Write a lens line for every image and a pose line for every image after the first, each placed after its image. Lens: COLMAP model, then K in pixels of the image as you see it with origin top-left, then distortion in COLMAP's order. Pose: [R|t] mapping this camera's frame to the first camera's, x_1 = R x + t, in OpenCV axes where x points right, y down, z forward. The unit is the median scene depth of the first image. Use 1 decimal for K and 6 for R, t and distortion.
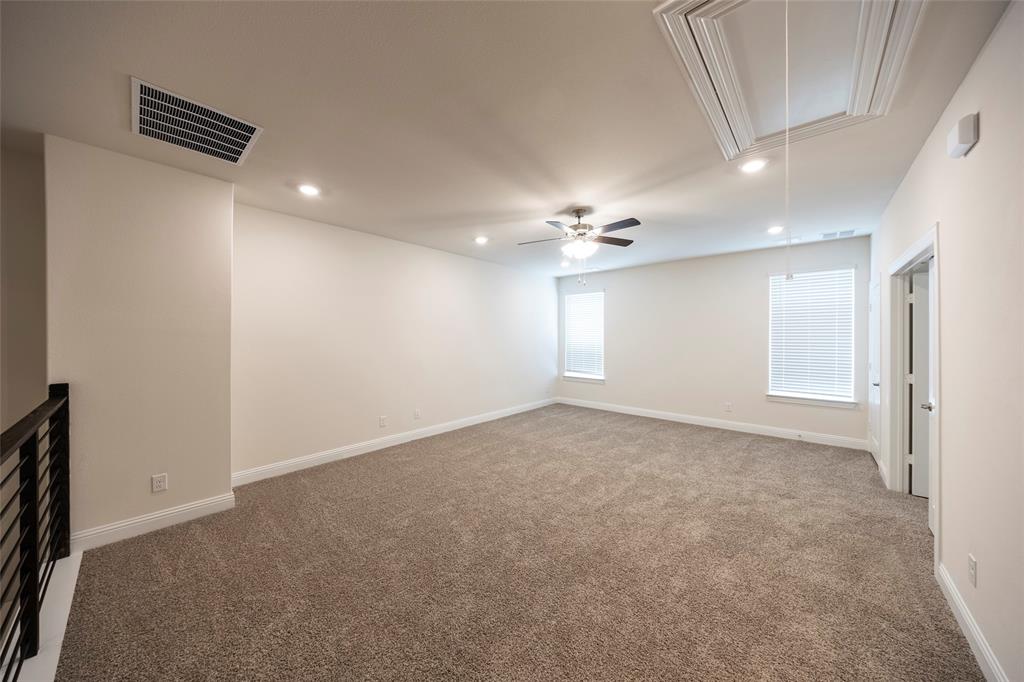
lens RADIAL K [[344.7, 0, 511.5], [0, 344.7, 339.7], [0, 0, 1]] dist [-0.000029, 0.000187]
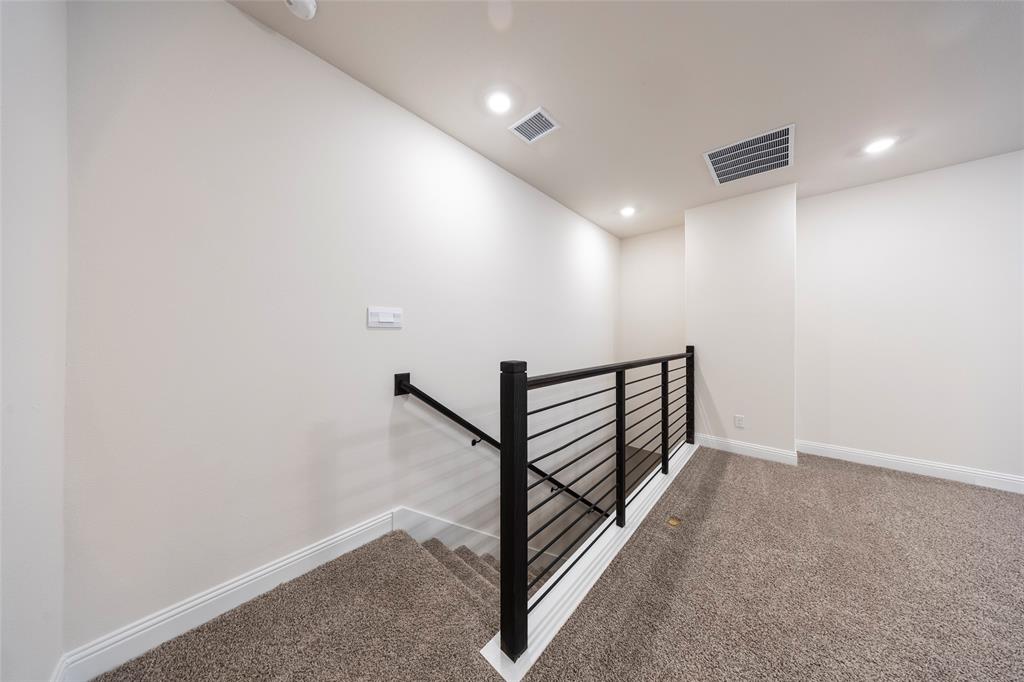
lens RADIAL K [[303.3, 0, 511.9], [0, 303.3, 337.9], [0, 0, 1]] dist [-0.000241, -0.000032]
pose [[-0.008524, -0.000121, -0.999964, 0.230315], [-0.010296, 0.999947, -0.000034, 0.081853], [0.999911, 0.010295, -0.008525, 0.071403]]
